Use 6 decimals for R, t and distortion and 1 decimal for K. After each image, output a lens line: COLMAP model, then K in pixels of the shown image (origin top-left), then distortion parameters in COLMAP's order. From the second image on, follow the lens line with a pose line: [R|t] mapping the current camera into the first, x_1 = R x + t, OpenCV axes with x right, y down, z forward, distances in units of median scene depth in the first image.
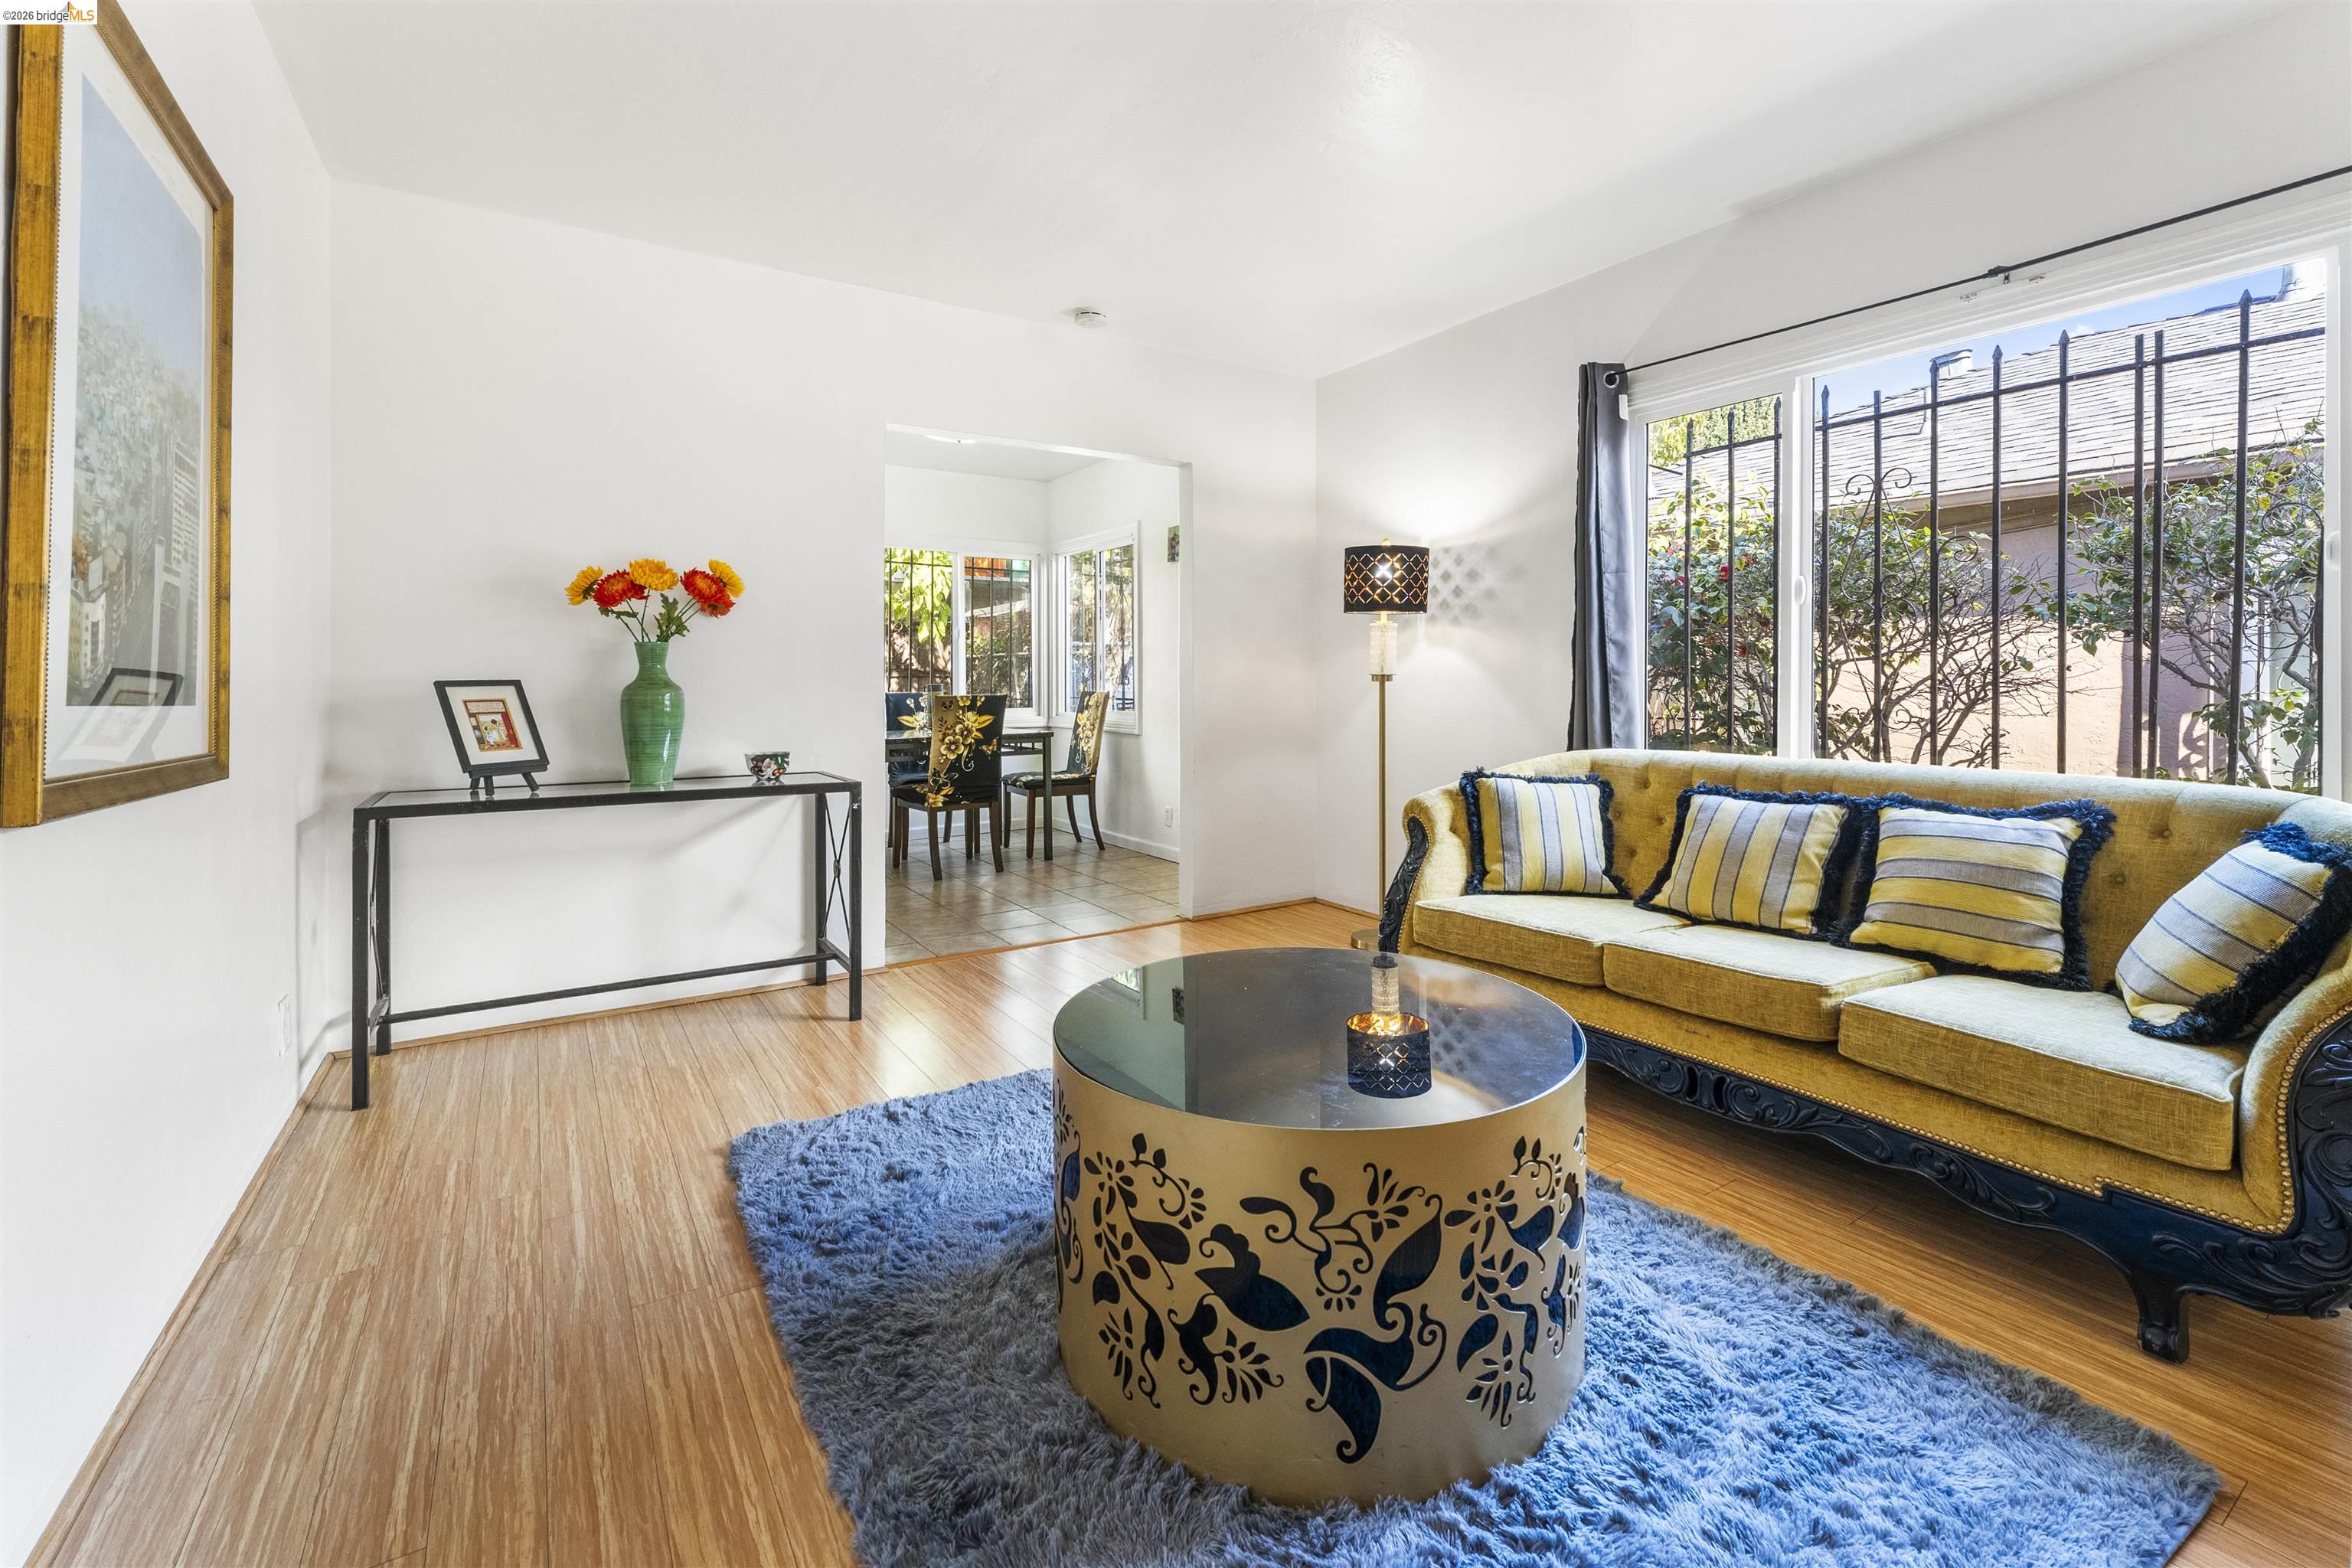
lens RADIAL K [[974.0, 0, 1180.7], [0, 974.0, 684.7], [0, 0, 1]] dist [-0.000260, -0.000066]
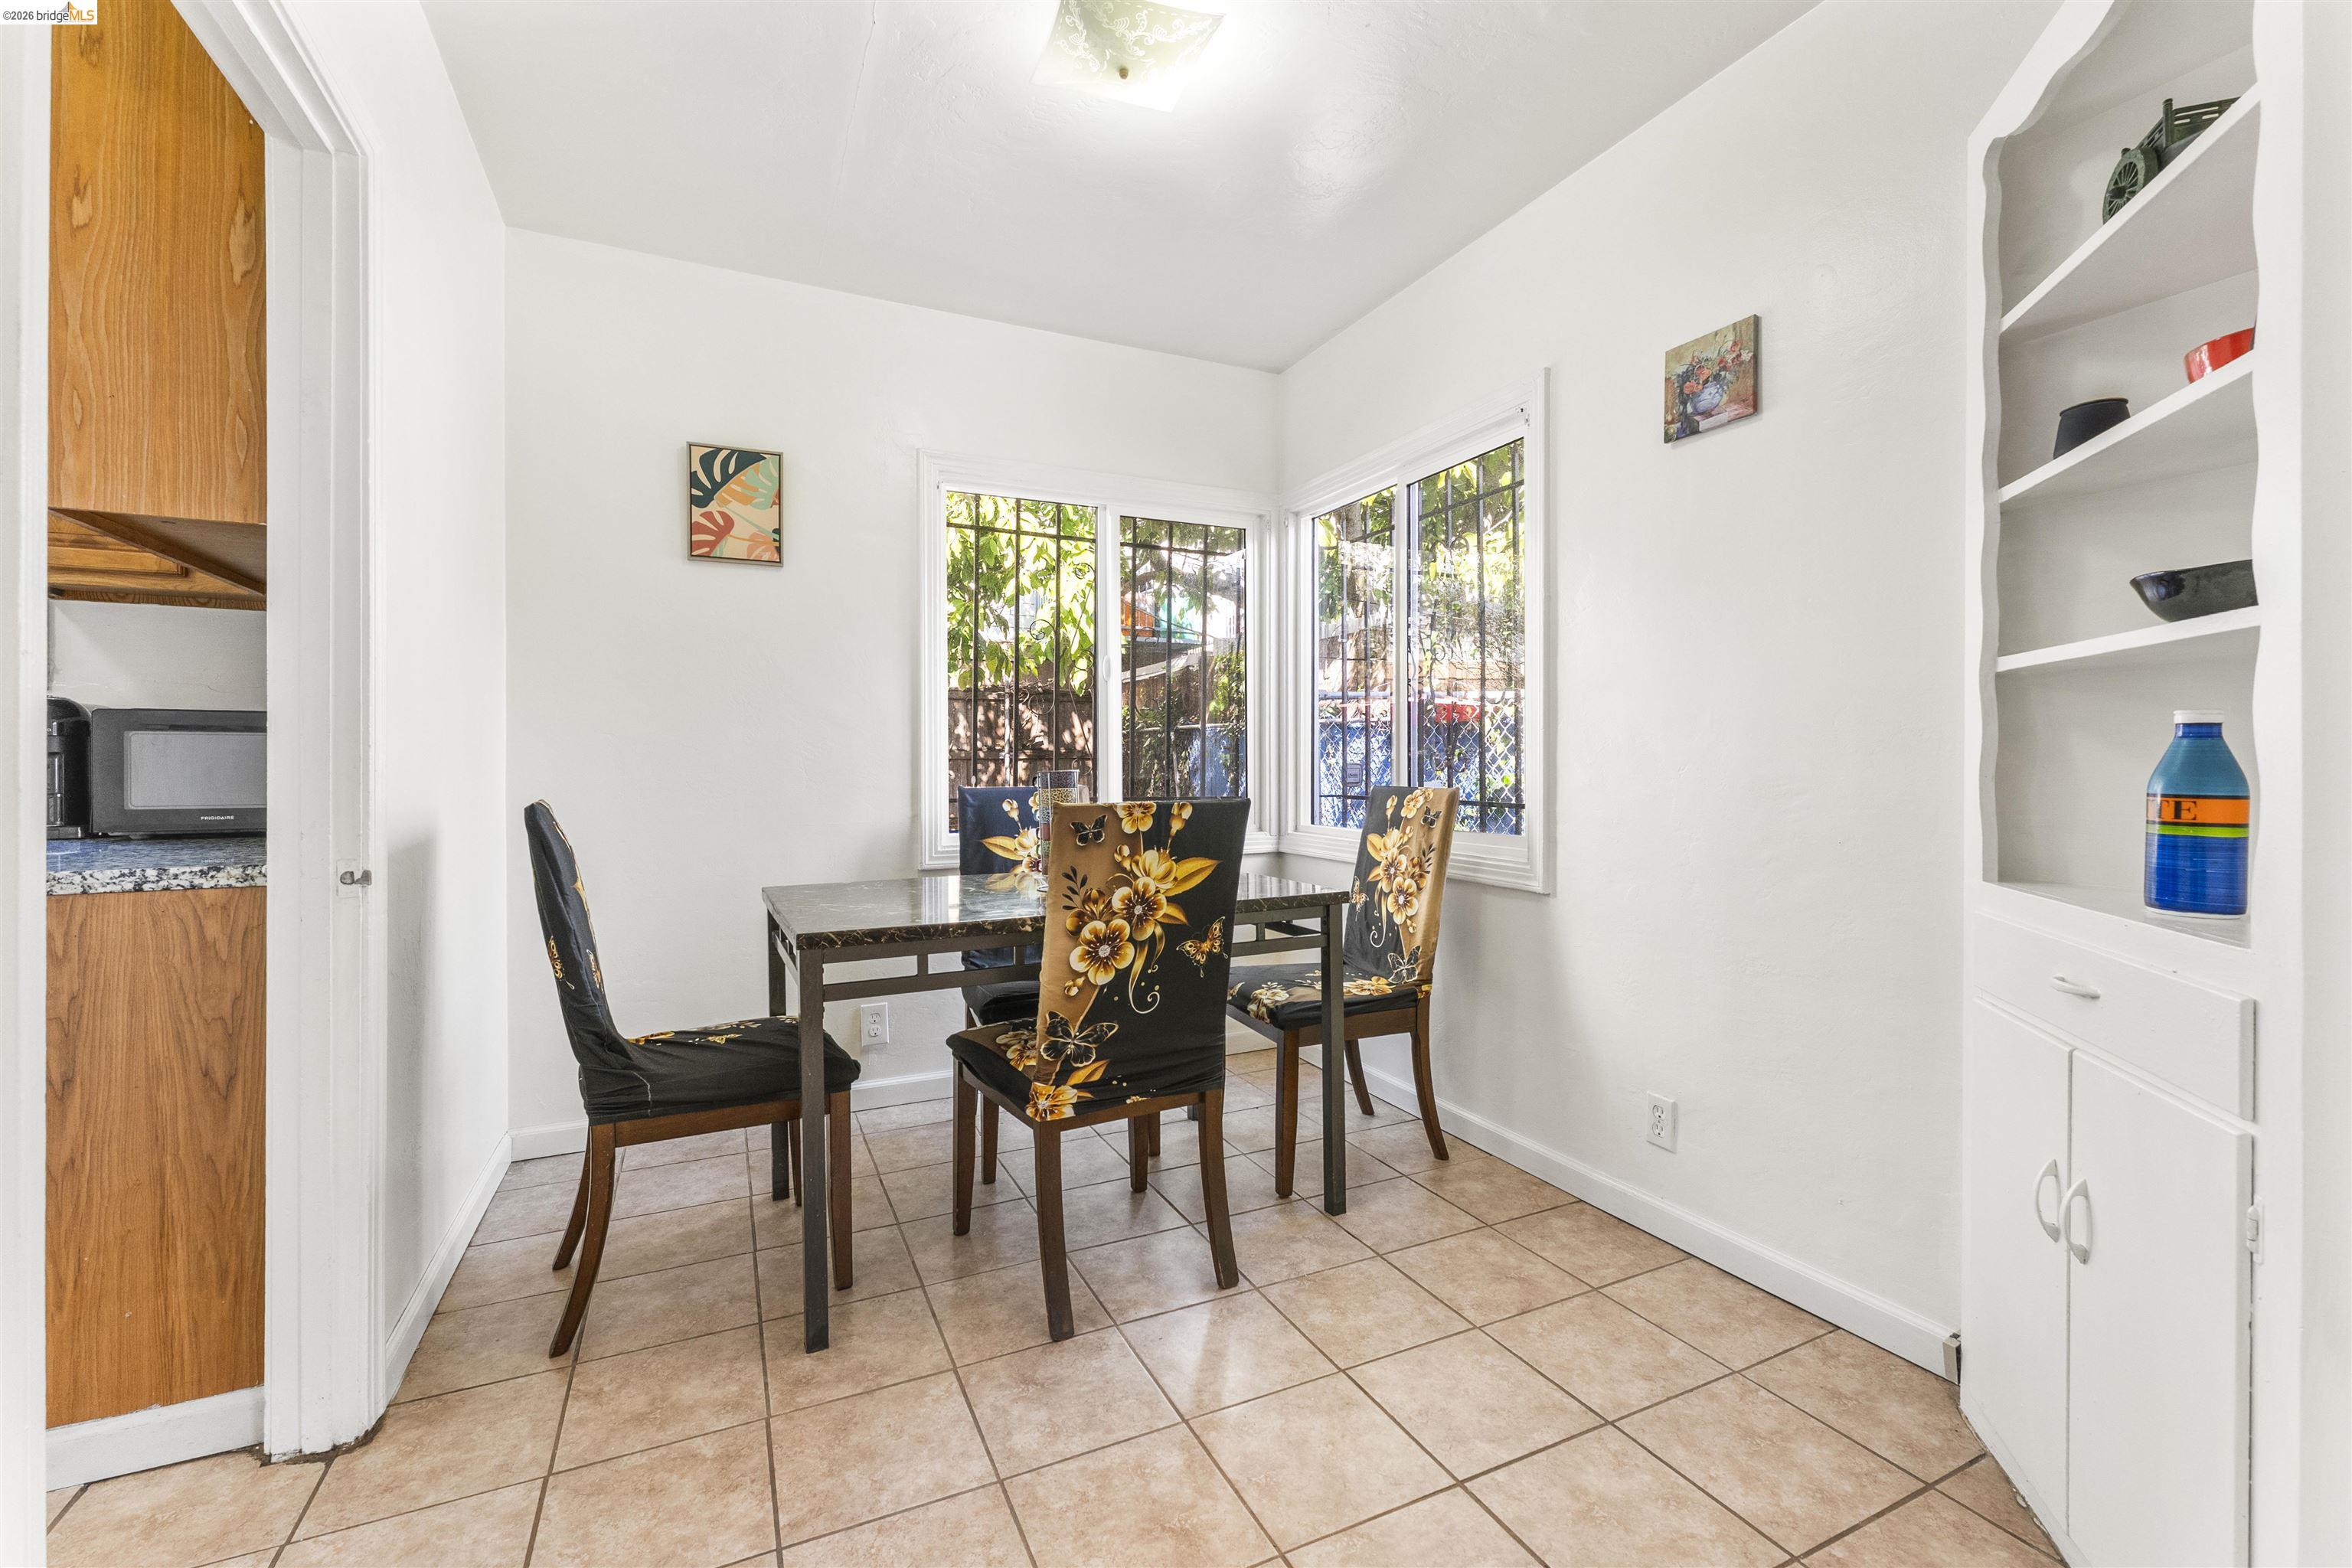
lens RADIAL K [[974.0, 0, 1175.4], [0, 974.0, 775.7], [0, 0, 1]] dist [-0.000260, -0.000066]
pose [[0.989766, 0.001357, -0.142692, -0.142595], [-0.000209, 0.999968, 0.008058, -0.001253], [0.142698, -0.007946, 0.989734, 0.591381]]
